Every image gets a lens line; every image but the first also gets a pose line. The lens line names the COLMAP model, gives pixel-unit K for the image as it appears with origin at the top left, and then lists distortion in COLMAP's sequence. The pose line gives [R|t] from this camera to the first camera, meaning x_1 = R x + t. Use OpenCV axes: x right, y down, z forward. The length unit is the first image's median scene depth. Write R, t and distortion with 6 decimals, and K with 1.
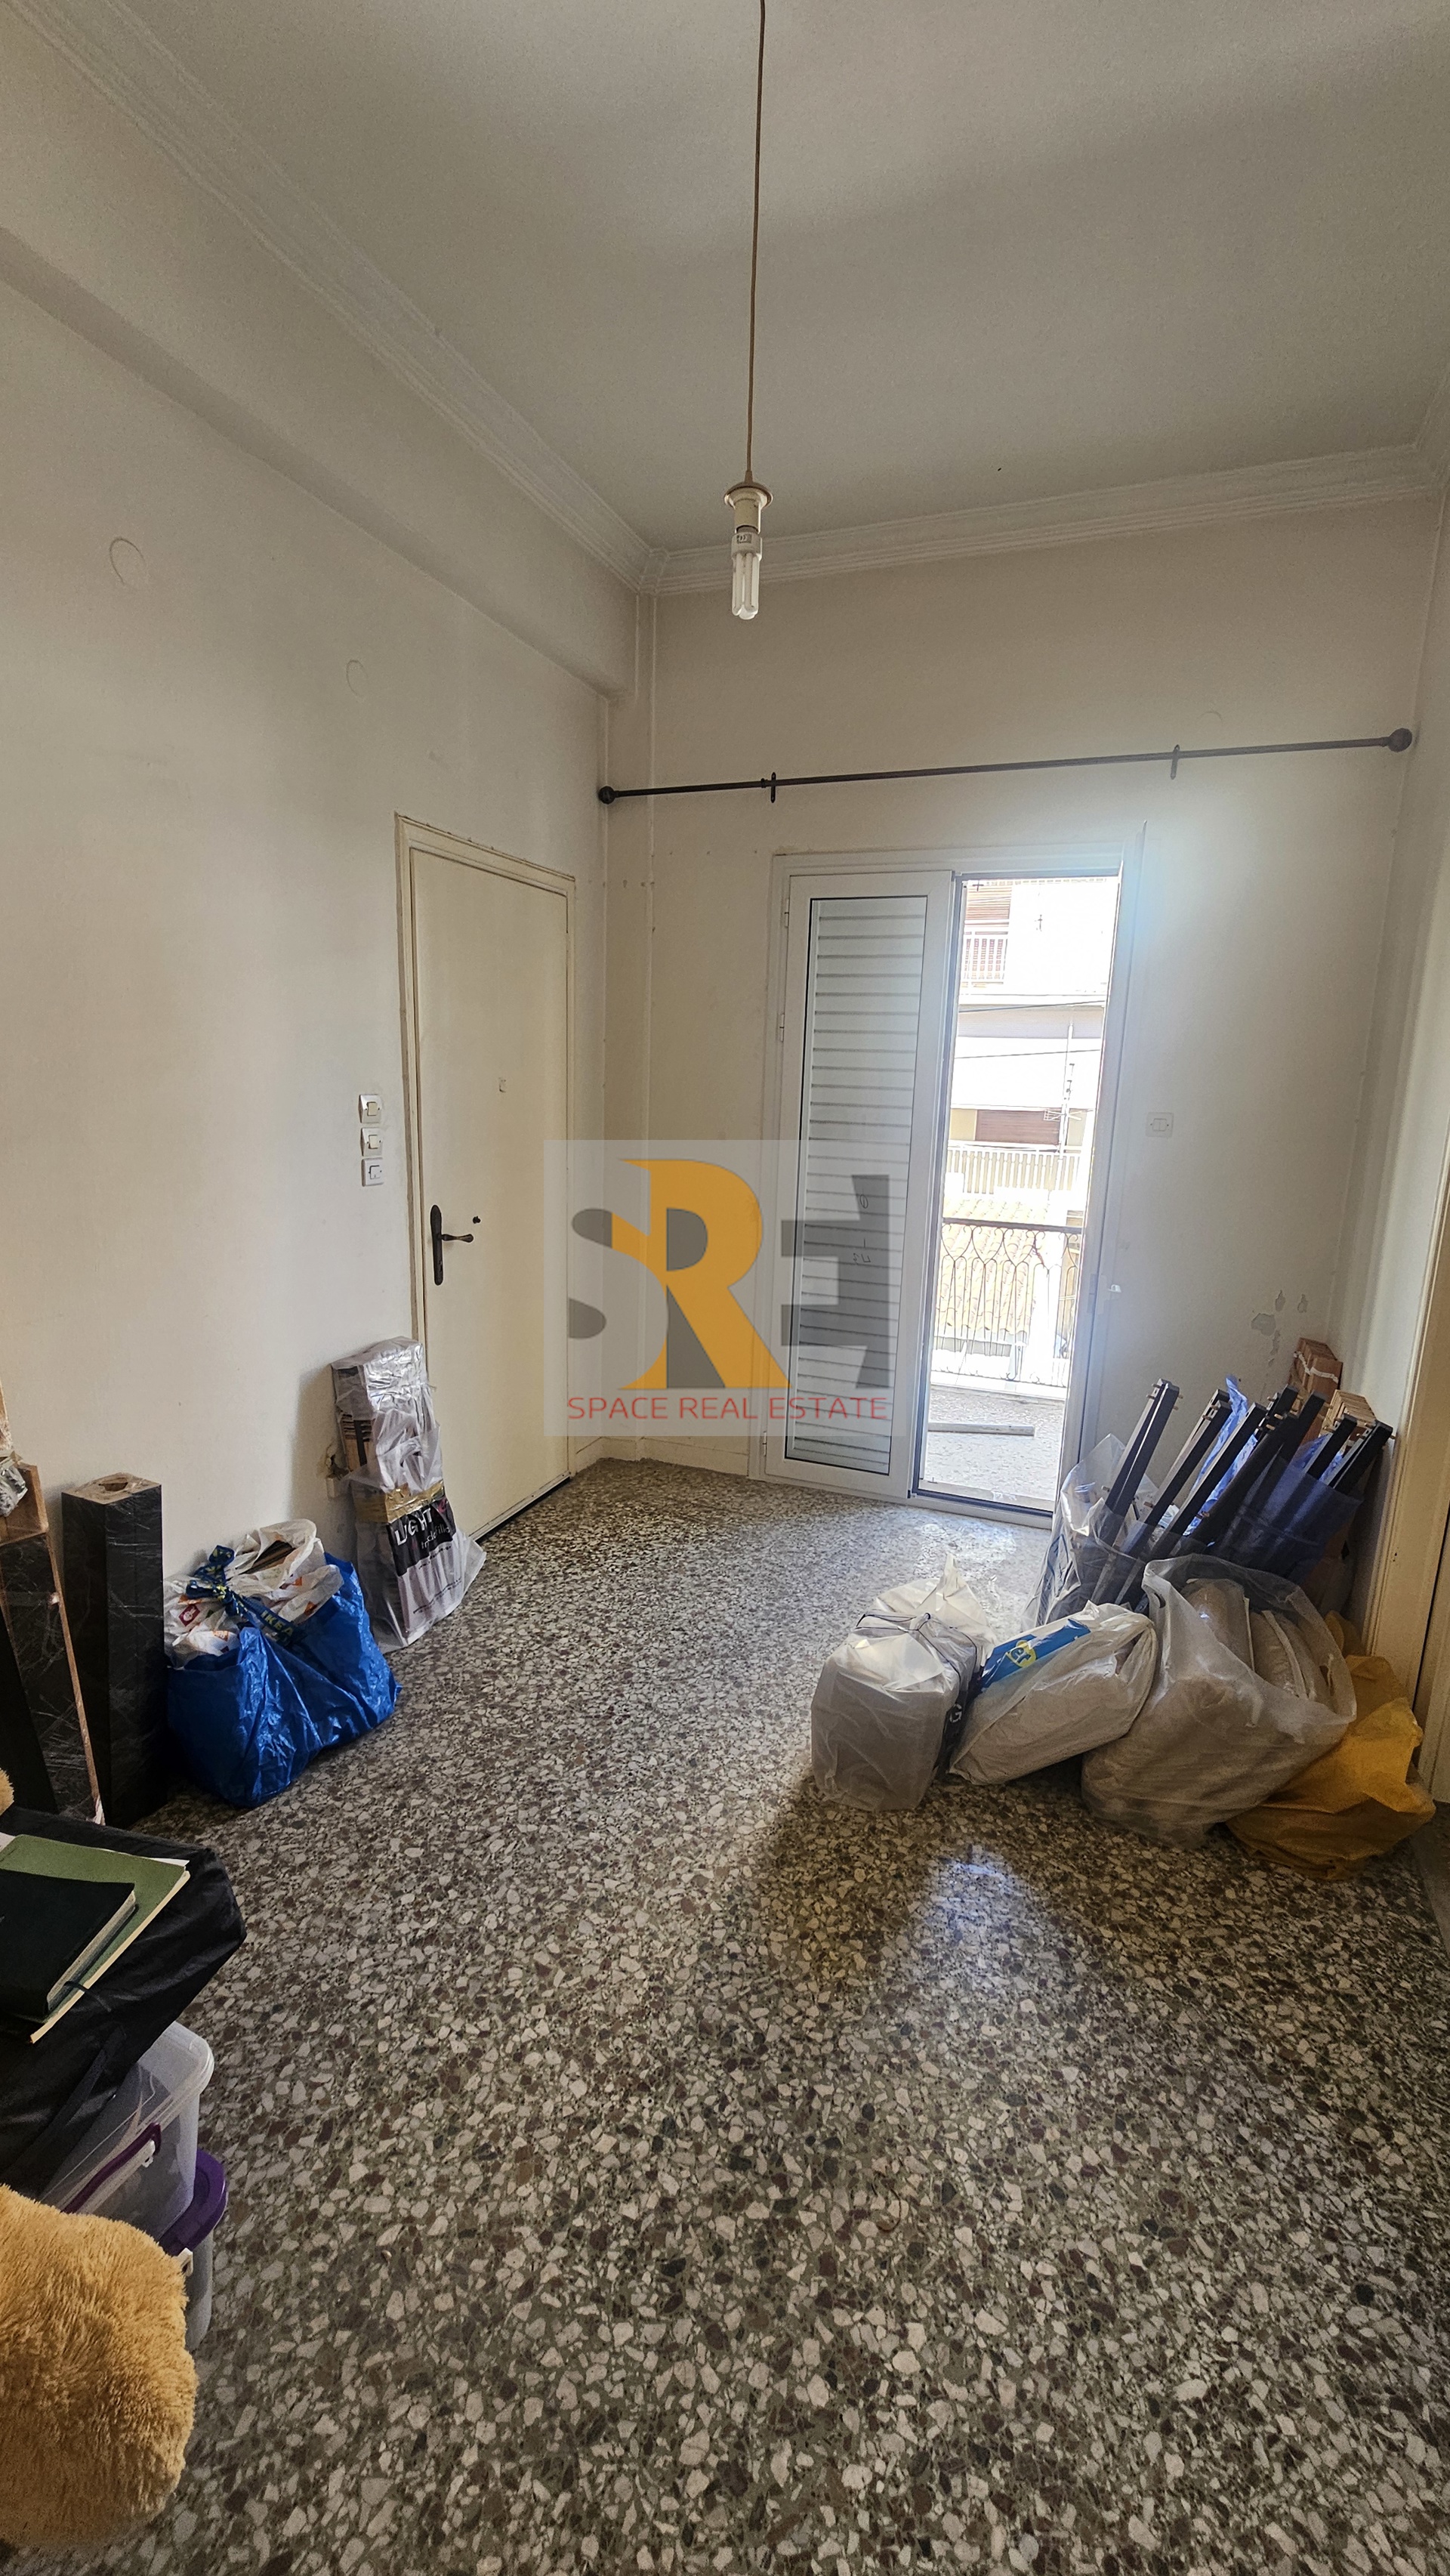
lens RADIAL K [[1049.8, 0, 725.0], [0, 1049.8, 1288.0], [0, 0, 1]] dist [-0.000903, 0.000316]
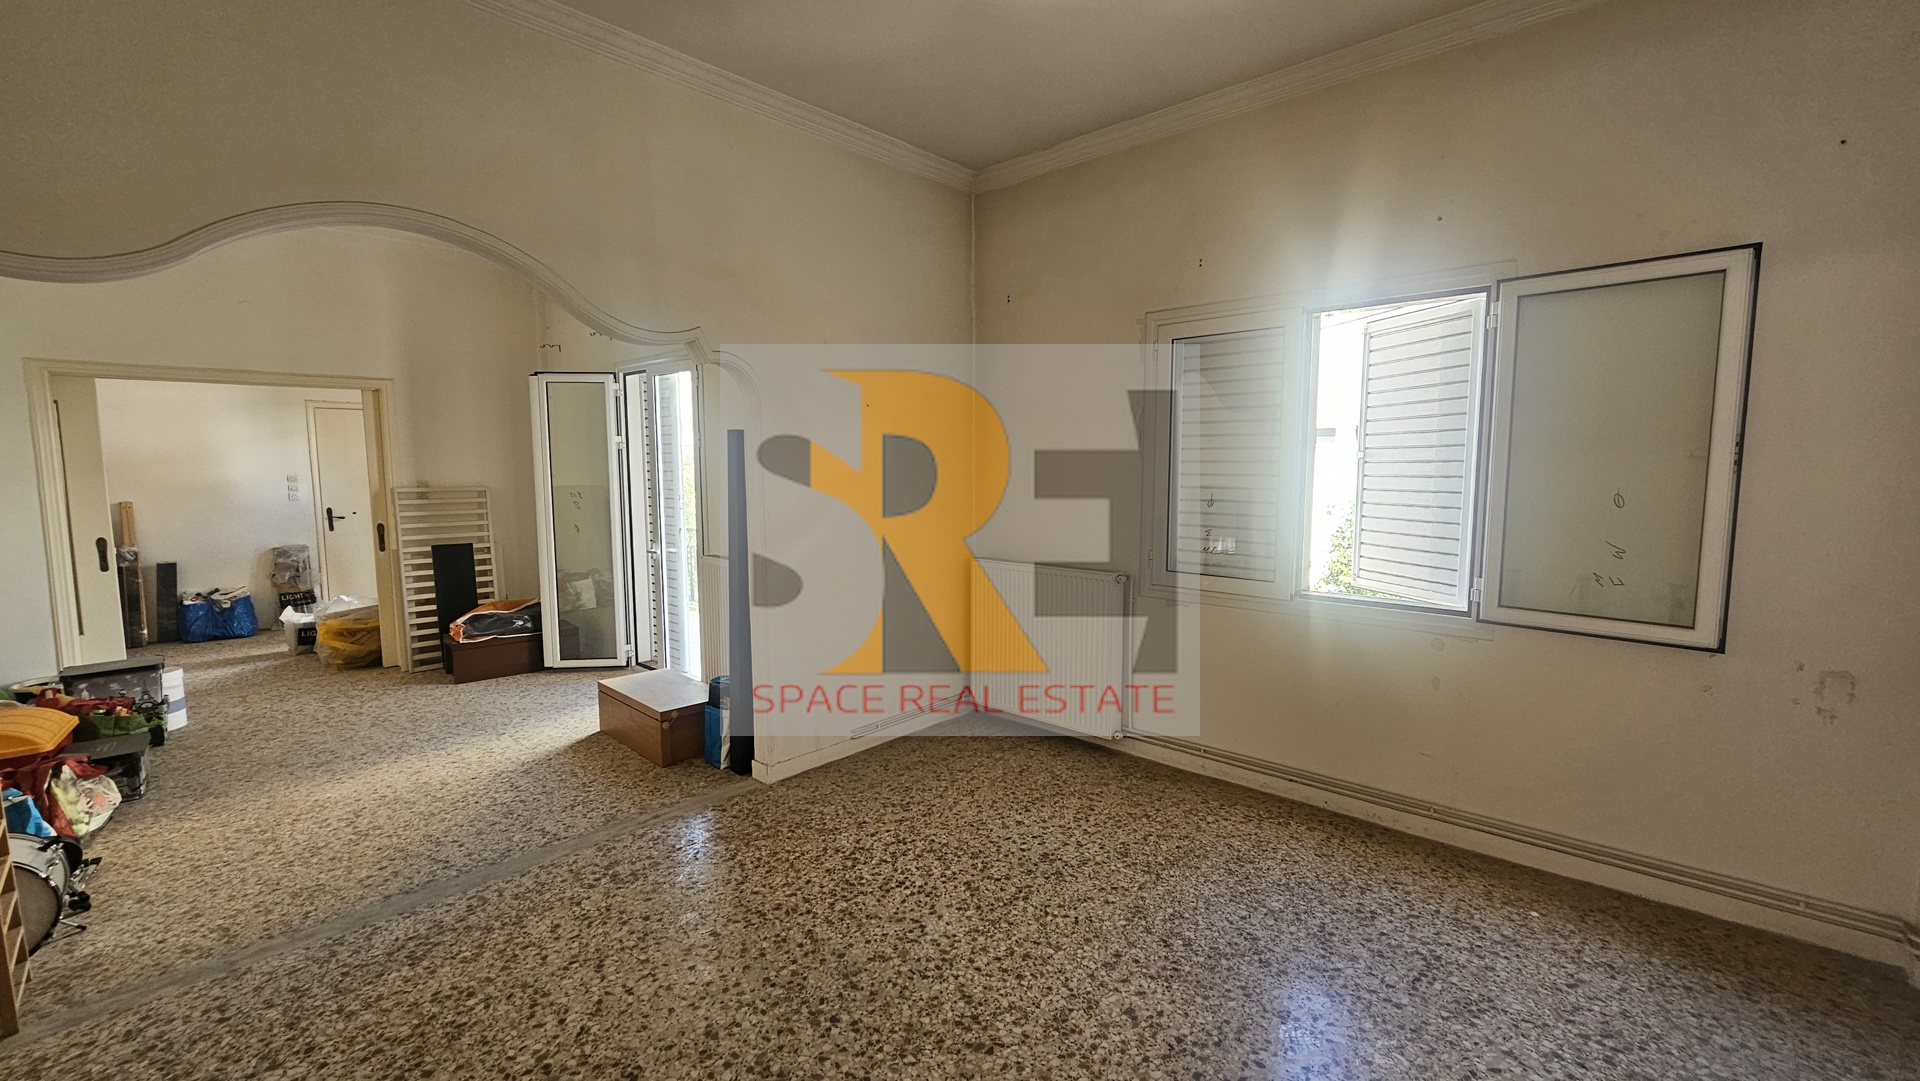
lens RADIAL K [[782.6, 0, 962.3], [0, 782.6, 538.0], [0, 0, 1]] dist [-0.000903, 0.000316]
pose [[0.920050, 0.002513, -0.391792, 2.561313], [-0.050835, 0.992293, -0.113010, 0.198221], [0.388488, 0.123891, 0.913087, -0.495764]]
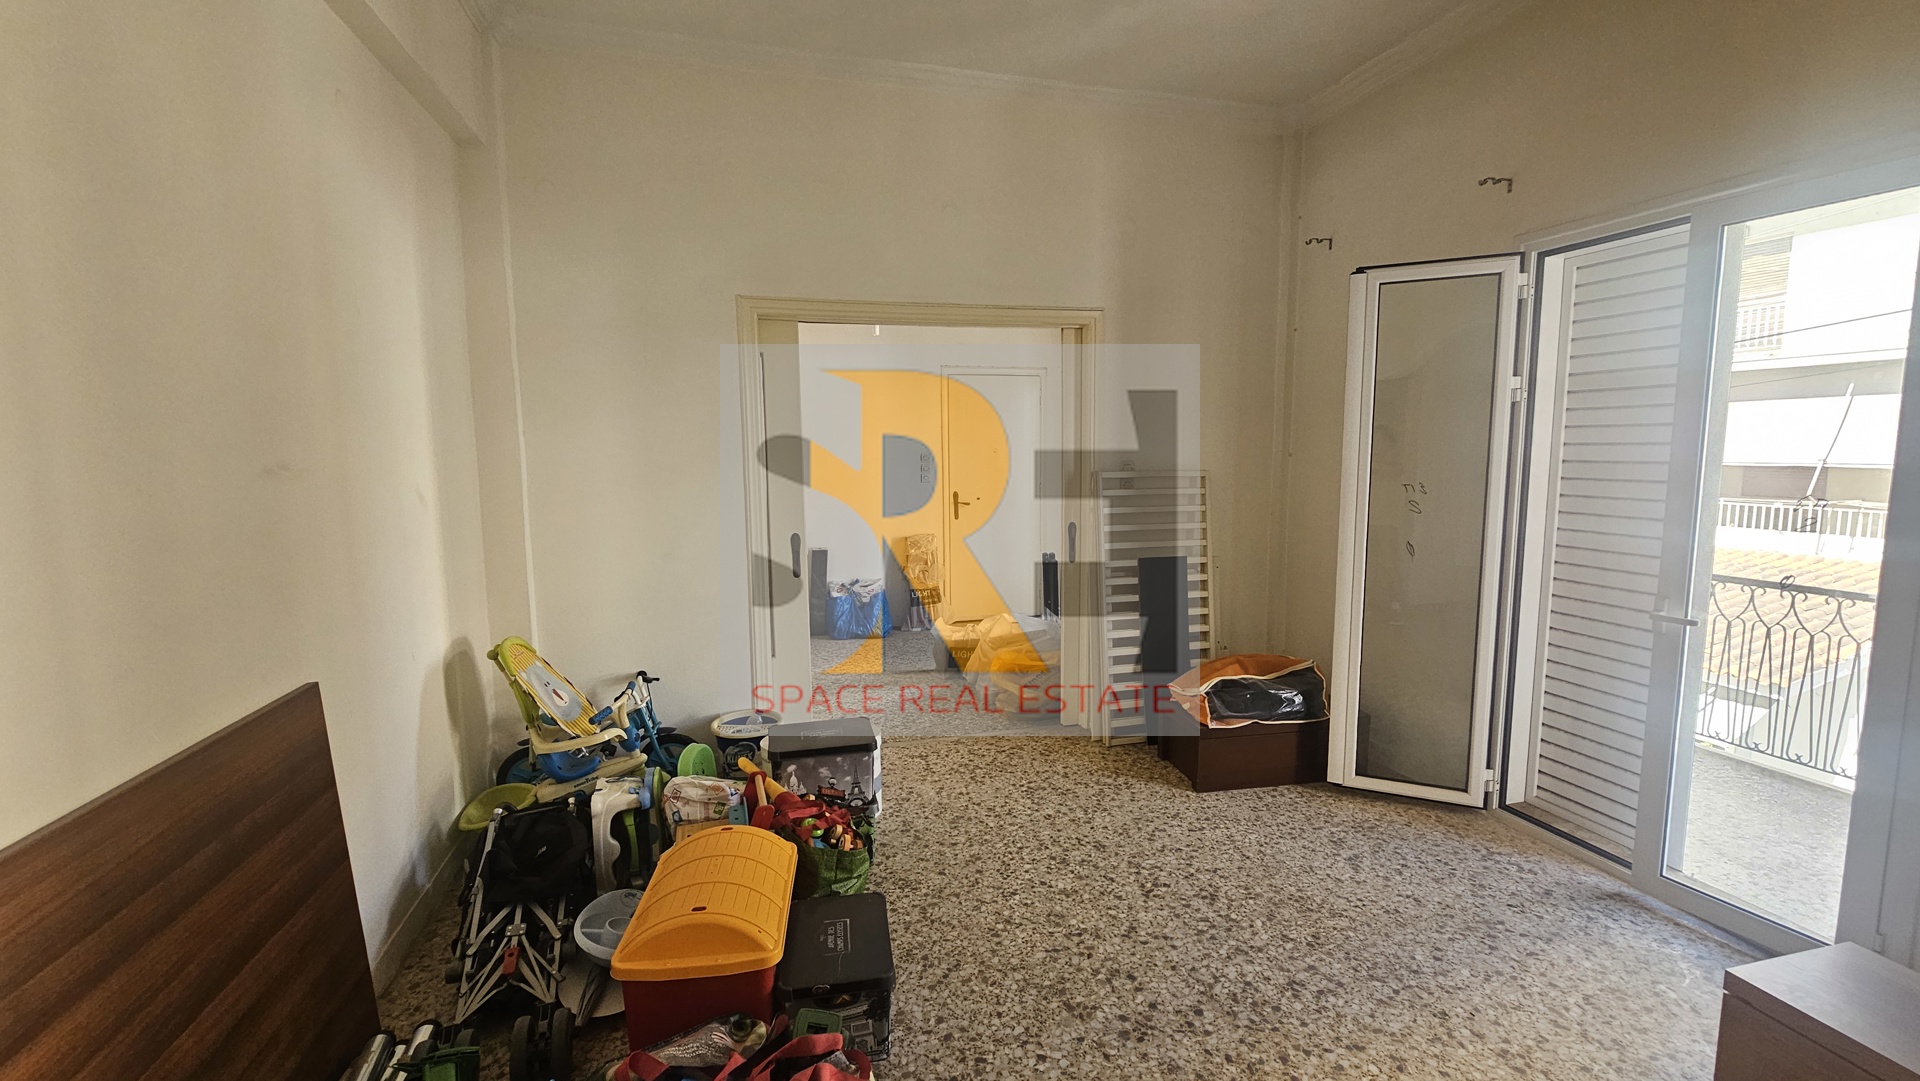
lens RADIAL K [[782.6, 0, 962.3], [0, 782.6, 538.0], [0, 0, 1]] dist [-0.000903, 0.000316]
pose [[0.579539, 0.057370, -0.812923, 1.485146], [-0.146105, 0.988671, -0.034387, 0.119181], [0.801741, 0.138701, 0.581355, -0.227676]]
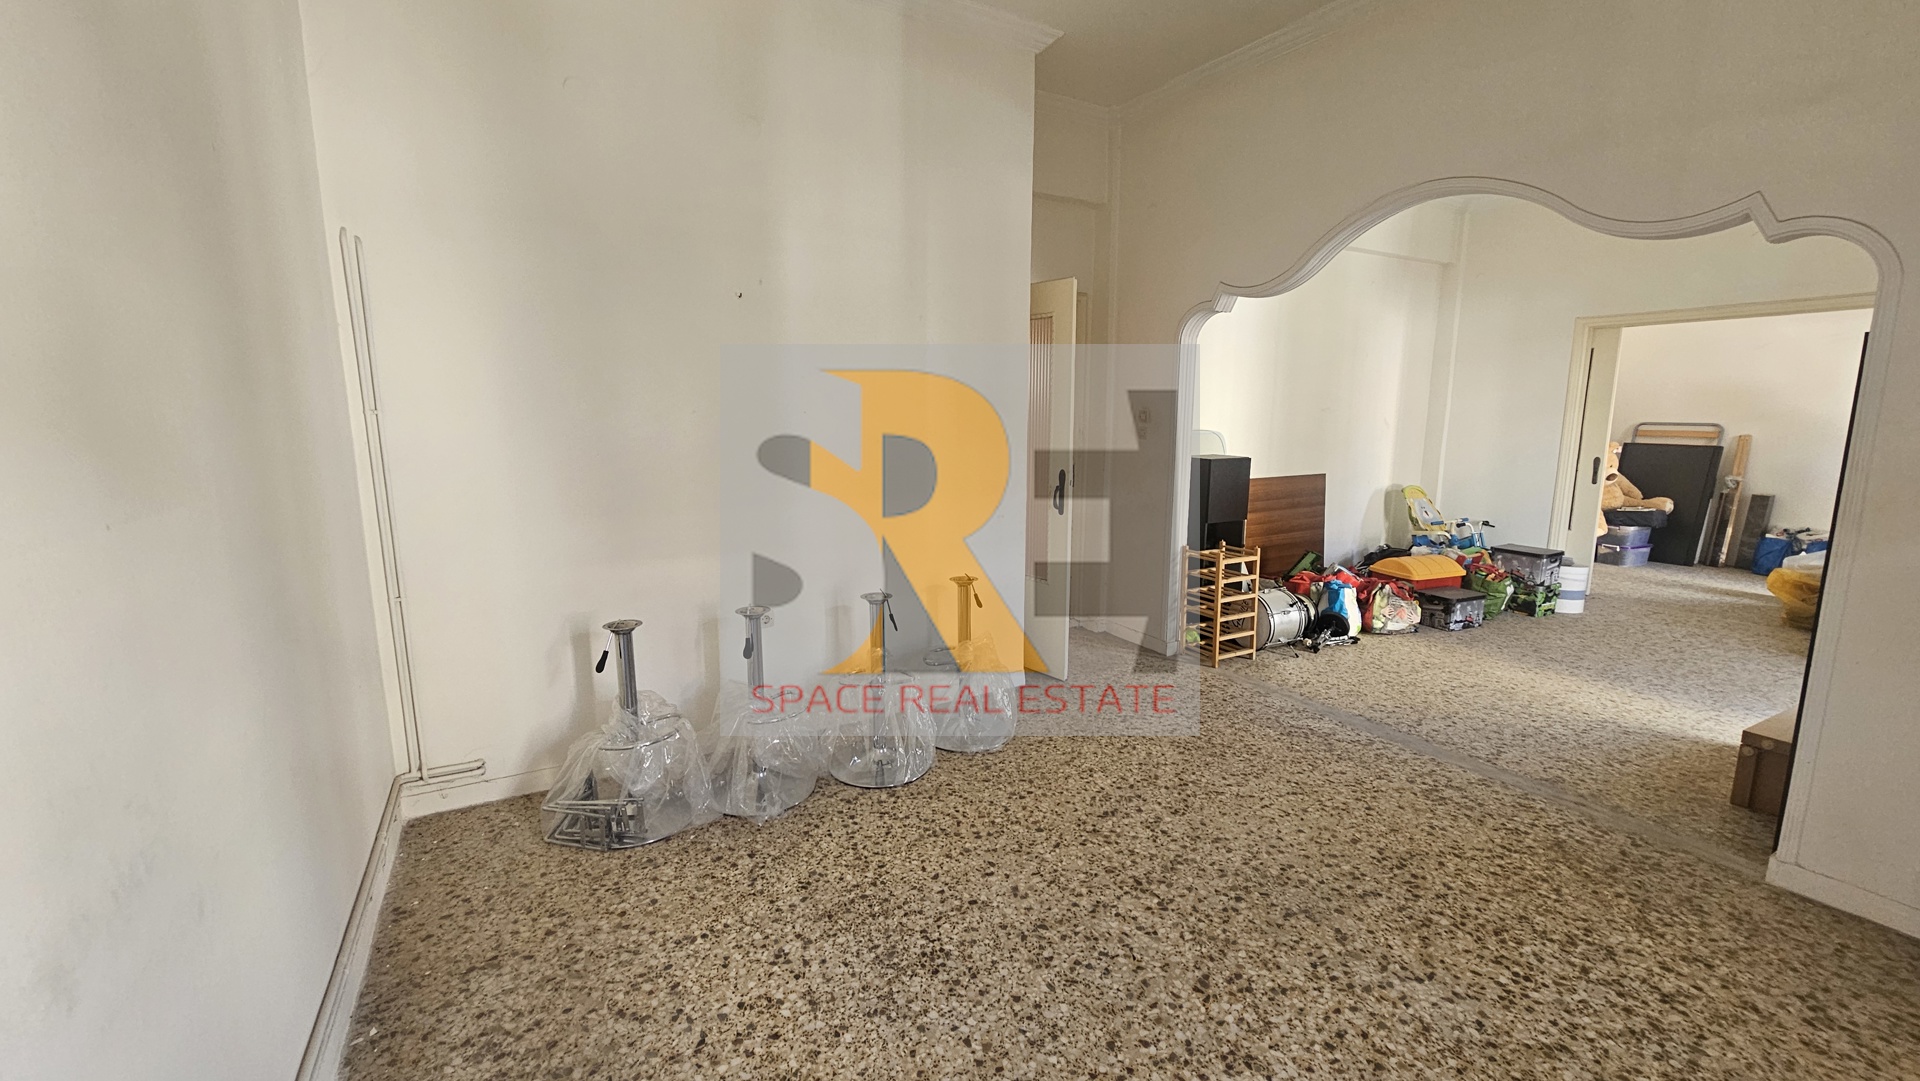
lens RADIAL K [[782.6, 0, 962.3], [0, 782.6, 538.0], [0, 0, 1]] dist [-0.000903, 0.000316]
pose [[-0.640628, 0.095348, -0.761908, 2.909641], [-0.184144, 0.944227, 0.272996, 0.057436], [0.745444, 0.315189, -0.587341, 0.292497]]
